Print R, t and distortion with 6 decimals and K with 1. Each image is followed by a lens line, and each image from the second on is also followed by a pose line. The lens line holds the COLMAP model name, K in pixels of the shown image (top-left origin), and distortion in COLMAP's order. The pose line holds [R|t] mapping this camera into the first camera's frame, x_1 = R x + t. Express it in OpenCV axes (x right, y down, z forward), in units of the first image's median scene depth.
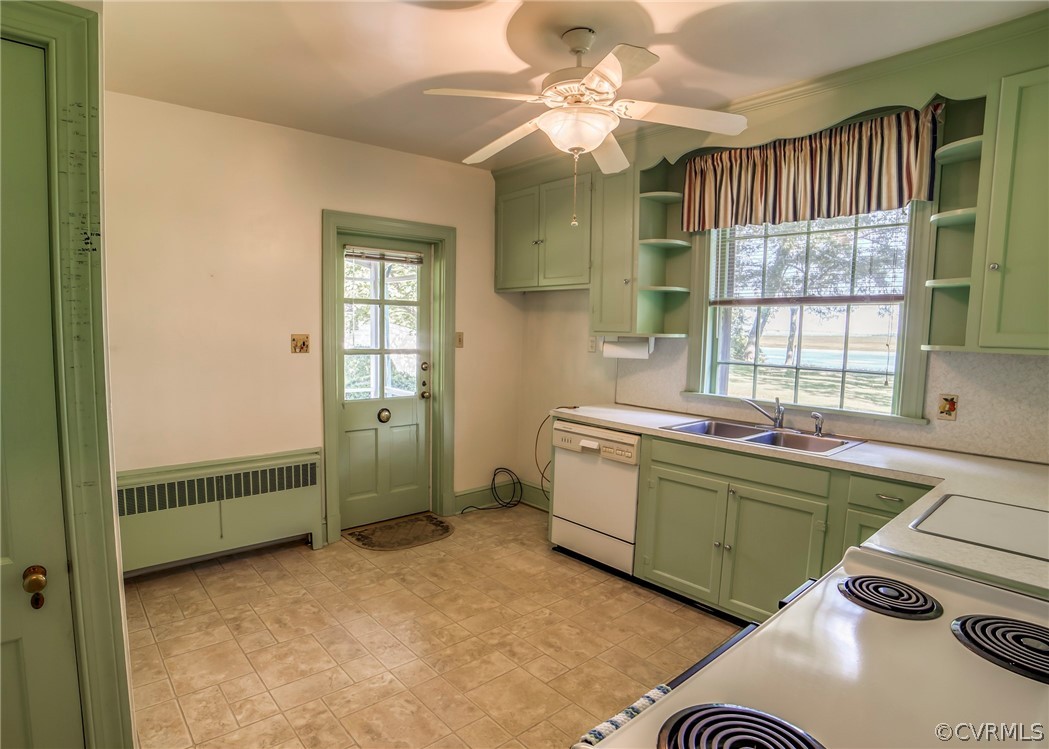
lens RADIAL K [[547.7, 0, 492.9], [0, 547.7, 375.5], [0, 0, 1]] dist [-0.094176, 0.038062]
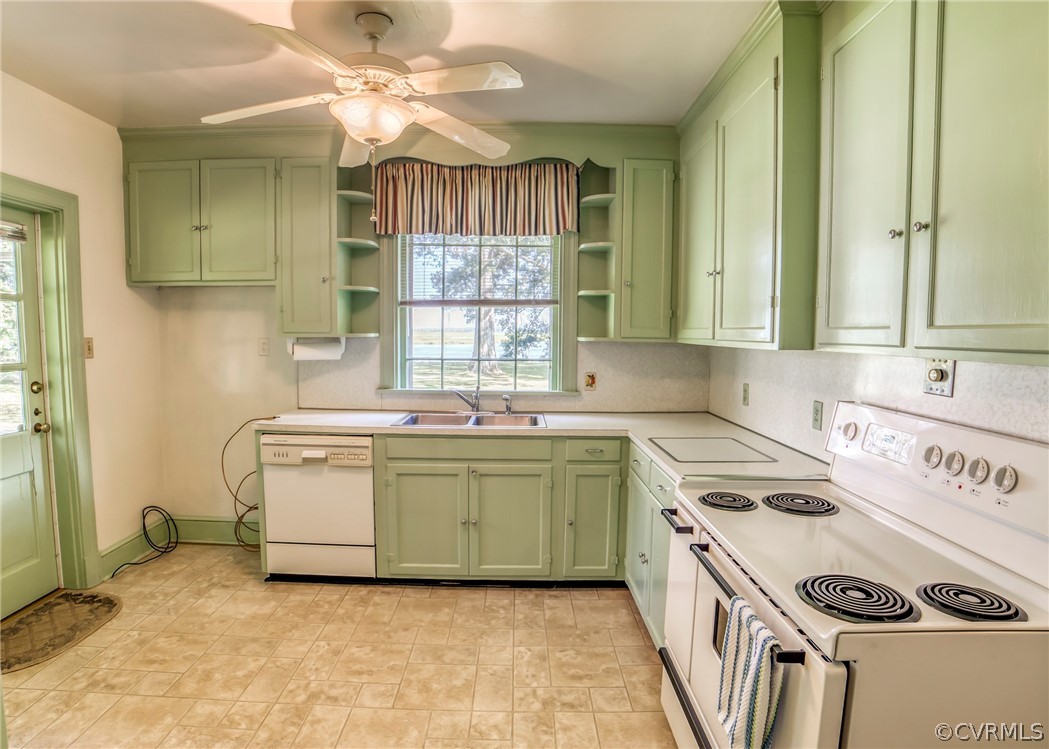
lens RADIAL K [[547.7, 0, 492.9], [0, 547.7, 375.5], [0, 0, 1]] dist [-0.094176, 0.038062]
pose [[0.674814, -0.071544, 0.734512, -0.274244], [0.070382, 0.996992, 0.032449, -0.015294], [-0.734624, 0.029800, 0.677820, 0.143065]]
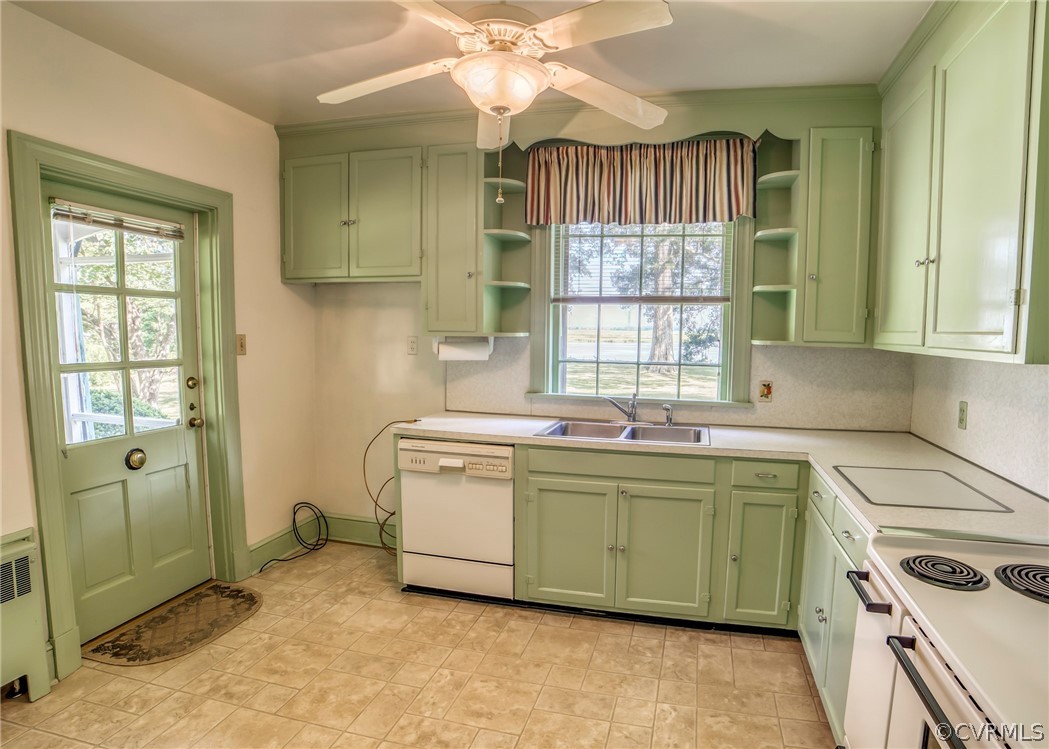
lens RADIAL K [[548.6, 0, 565.3], [0, 548.6, 378.2], [0, 0, 1]] dist [-0.106529, 0.040094]
pose [[0.803715, -0.058685, 0.592113, -0.172787], [0.051844, 0.998247, 0.028566, -0.021333], [-0.592752, 0.007739, 0.805348, 0.192892]]
